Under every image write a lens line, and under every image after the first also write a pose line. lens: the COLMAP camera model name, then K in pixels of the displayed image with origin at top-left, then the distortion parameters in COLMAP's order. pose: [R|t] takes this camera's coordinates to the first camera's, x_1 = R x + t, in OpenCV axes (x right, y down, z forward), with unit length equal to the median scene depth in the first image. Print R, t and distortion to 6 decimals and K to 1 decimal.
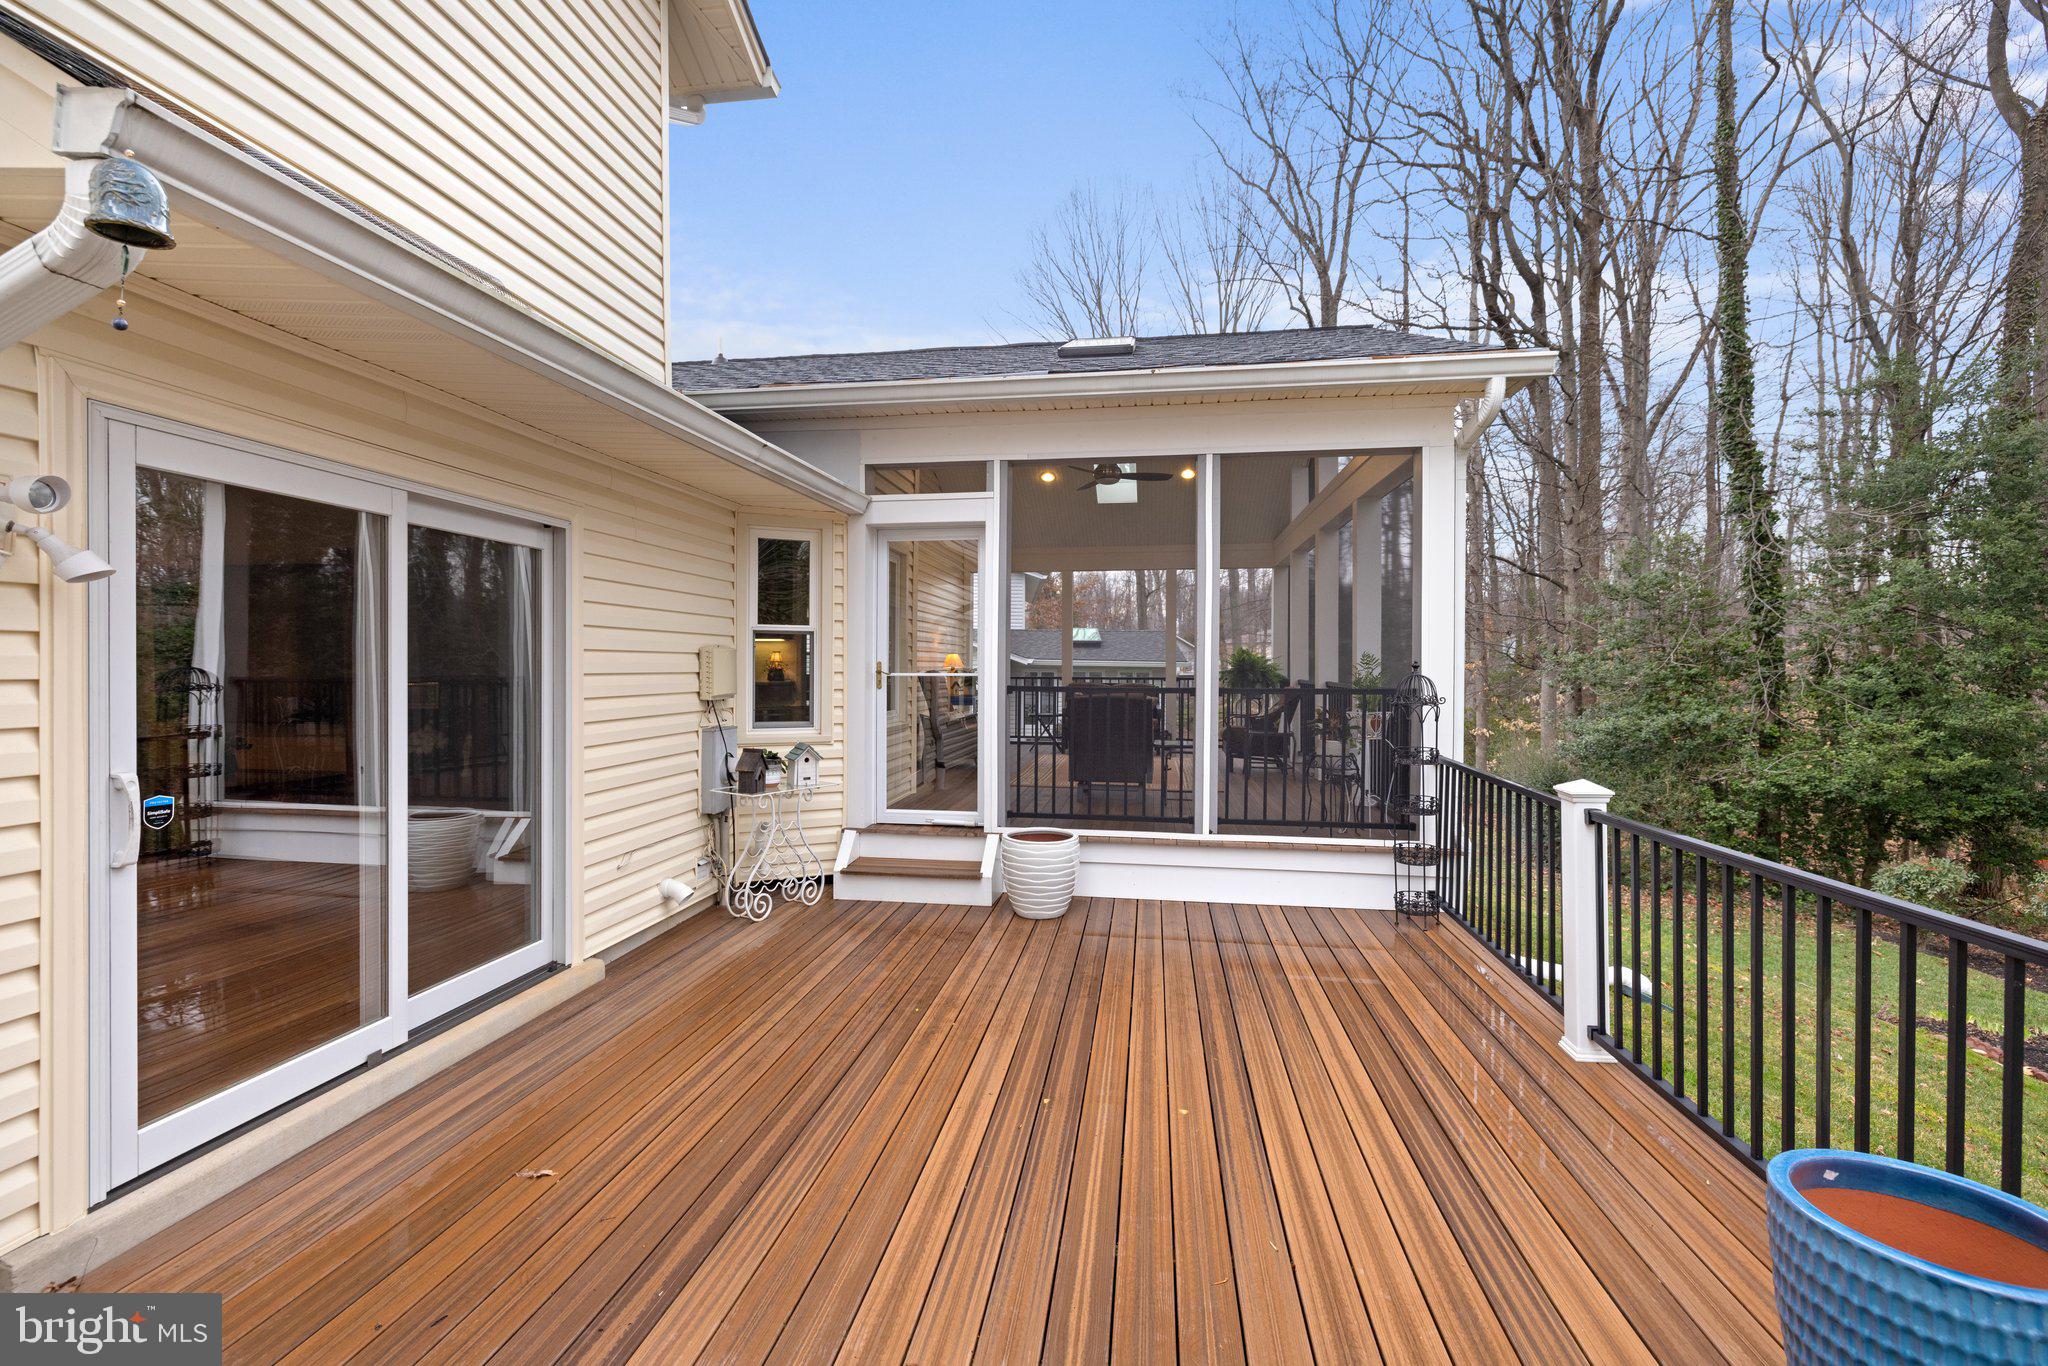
lens RADIAL K [[850.3, 0, 1019.9], [0, 850.3, 674.4], [0, 0, 1]] dist [-0.009249, -0.000488]
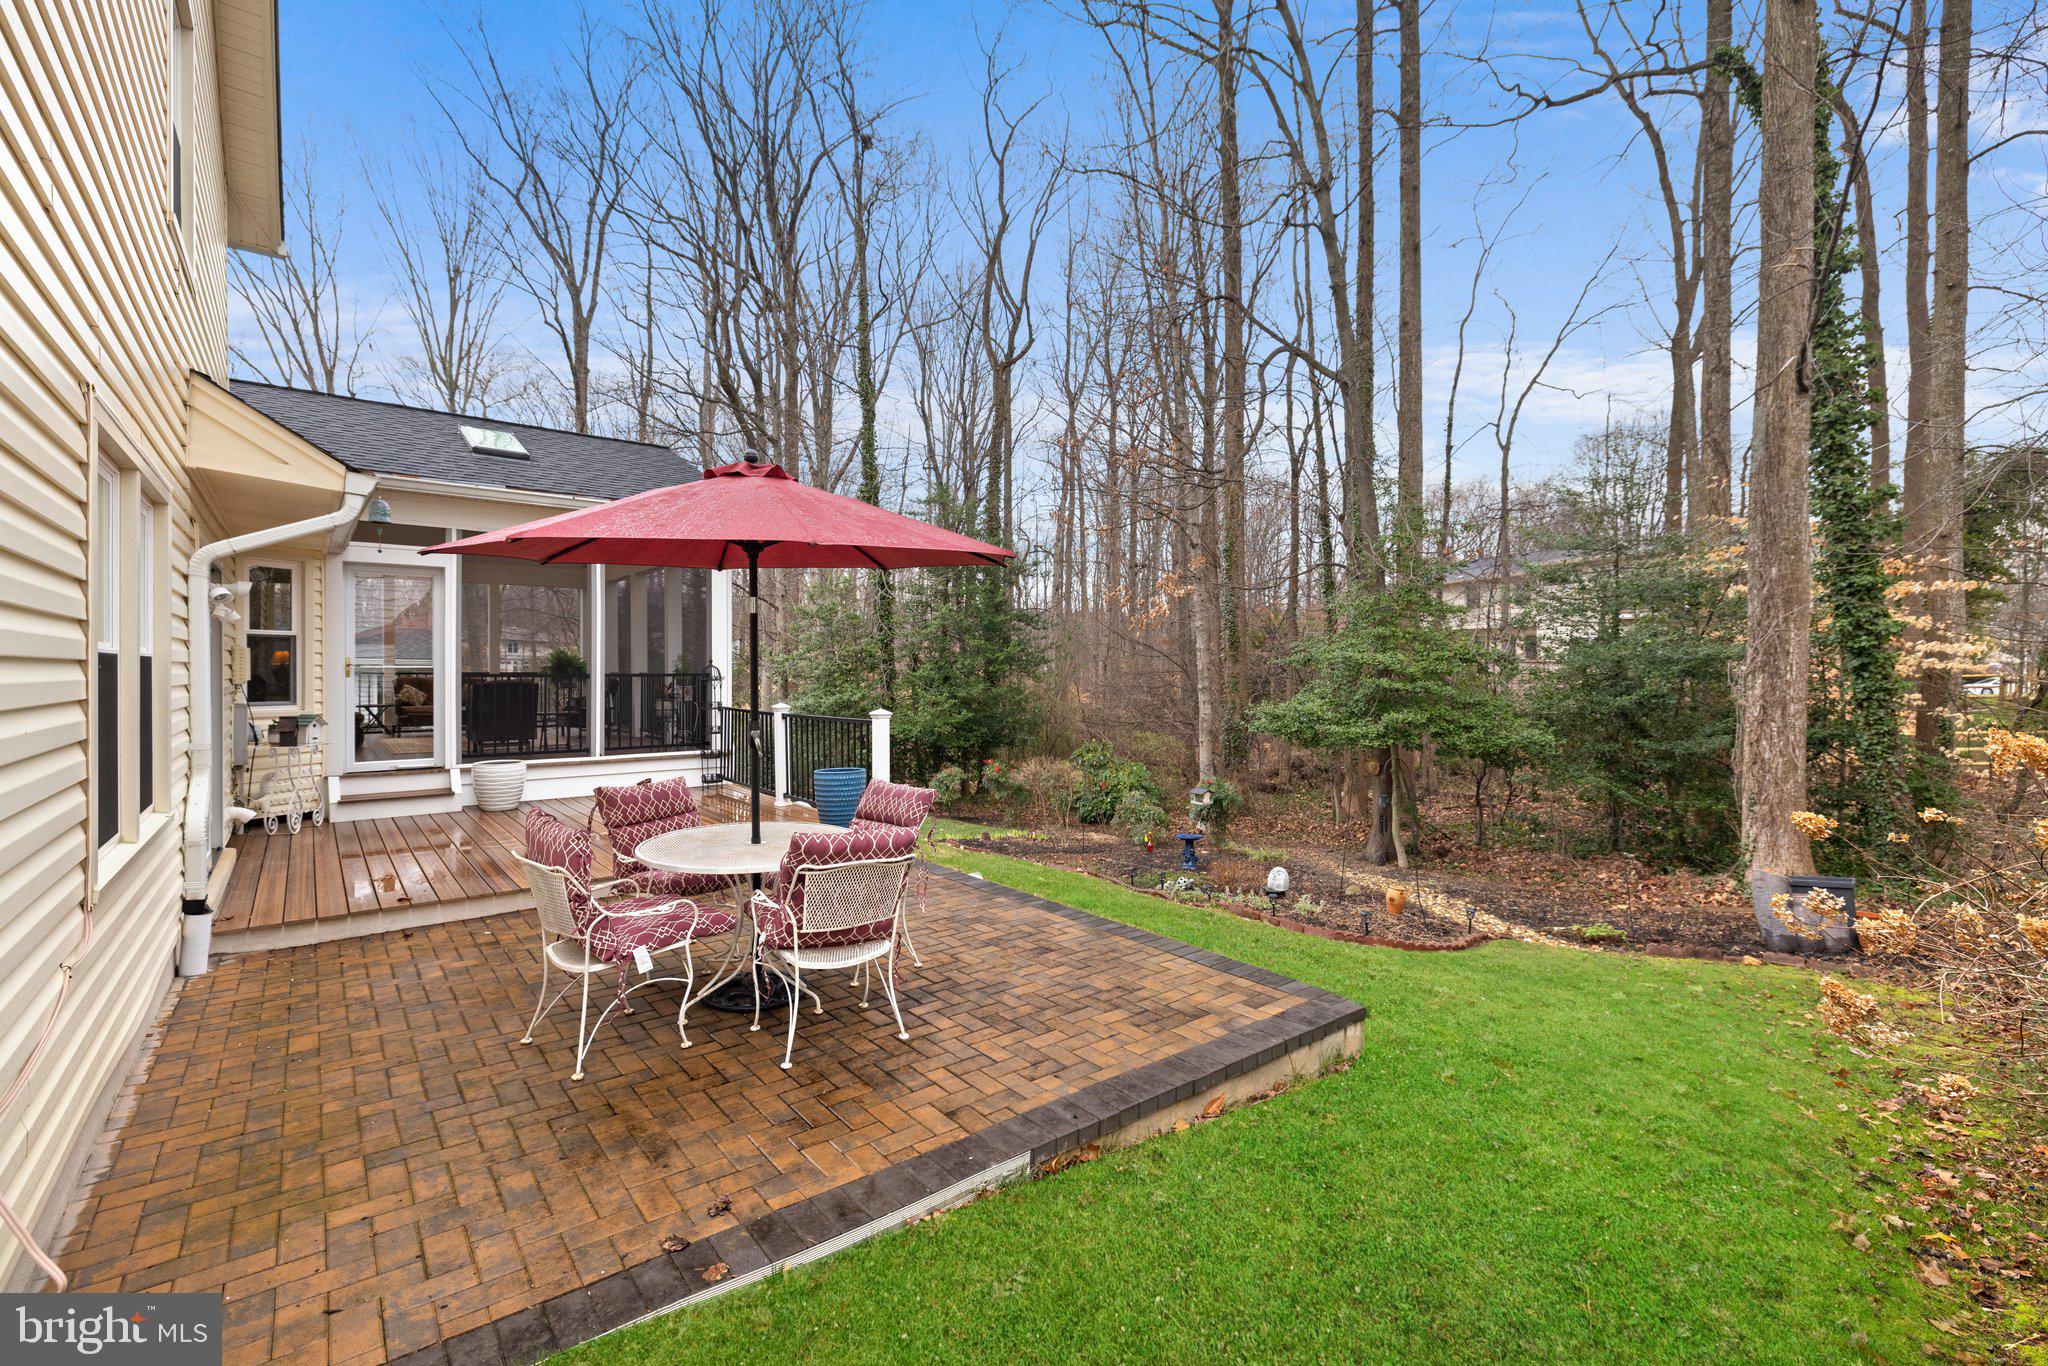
lens RADIAL K [[879.4, 0, 1016.7], [0, 879.4, 678.5], [0, 0, 1]] dist [0.000206, -0.000252]
pose [[0.669839, -0.011435, 0.742419, -0.546909], [0.008233, 0.999934, 0.007974, 0.018345], [-0.742461, 0.000771, 0.669889, -0.861832]]
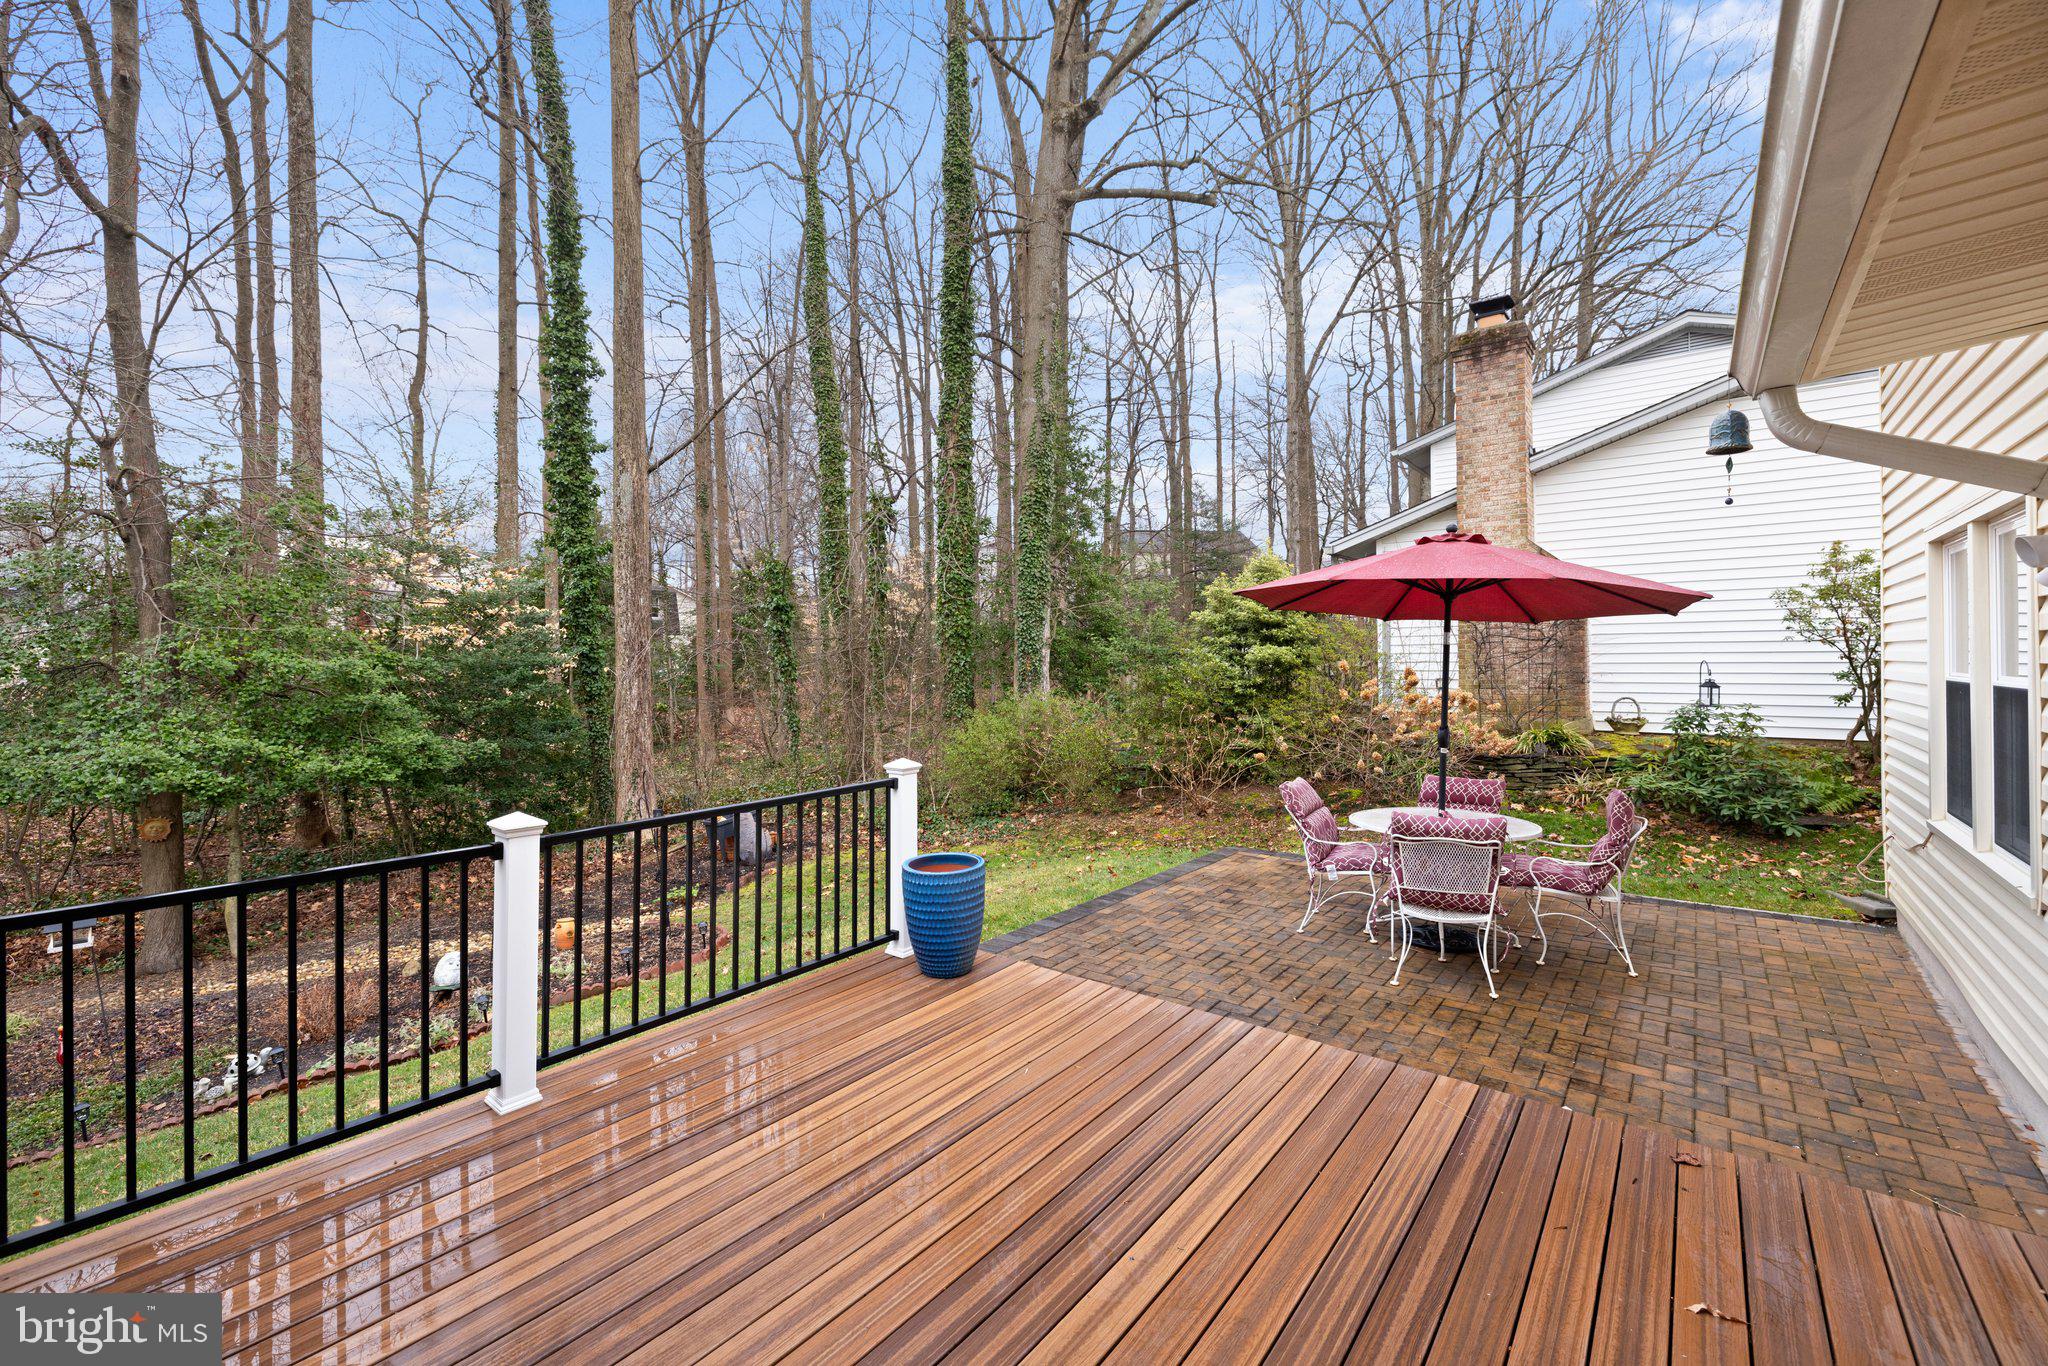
lens RADIAL K [[850.3, 0, 1004.9], [0, 850.3, 669.4], [0, 0, 1]] dist [-0.009249, -0.000488]
pose [[-0.864104, 0.001207, 0.503313, -0.178701], [0.010648, 0.999817, 0.015883, -0.028433], [-0.503201, 0.019083, -0.863958, 0.938686]]
